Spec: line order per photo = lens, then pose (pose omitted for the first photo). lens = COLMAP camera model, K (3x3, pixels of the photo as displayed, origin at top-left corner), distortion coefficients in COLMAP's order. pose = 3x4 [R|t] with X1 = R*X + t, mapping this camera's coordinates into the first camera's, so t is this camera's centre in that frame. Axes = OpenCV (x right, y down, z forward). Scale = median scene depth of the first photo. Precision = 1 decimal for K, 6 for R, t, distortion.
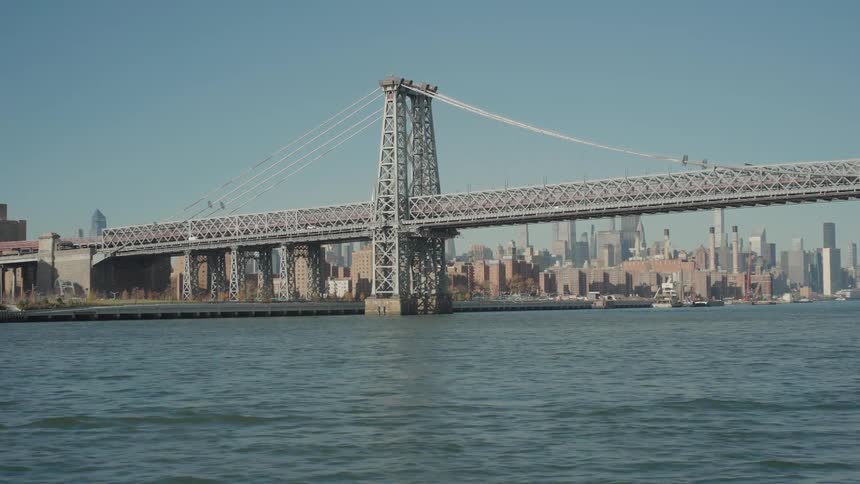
lens RADIAL K [[1288.0, 0, 430.0], [0, 1288.0, 242.0], [0, 0, 1]] dist [-0.000138, -0.079845]
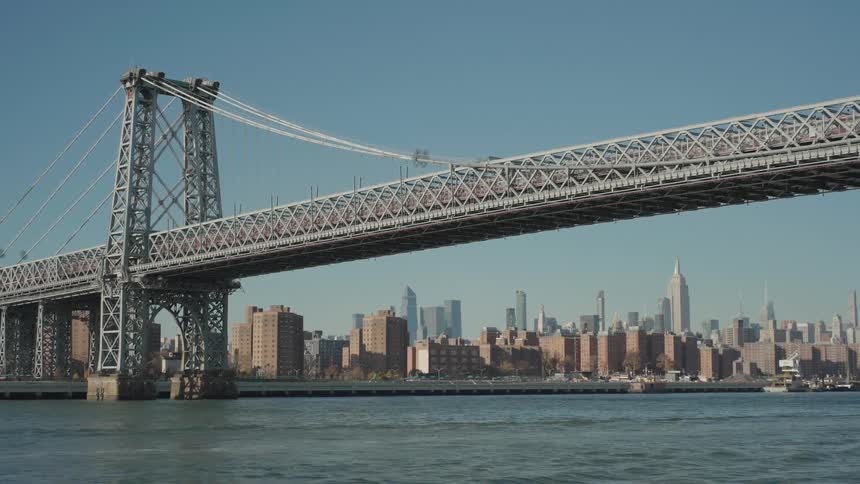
lens RADIAL K [[1288.0, 0, 430.0], [0, 1288.0, 242.0], [0, 0, 1]] dist [-0.000138, -0.079845]
pose [[0.966081, -0.017394, -0.257653, 0.304673], [0.001979, 0.998199, -0.059964, 0.012155], [0.258232, 0.057420, 0.964375, 0.339921]]
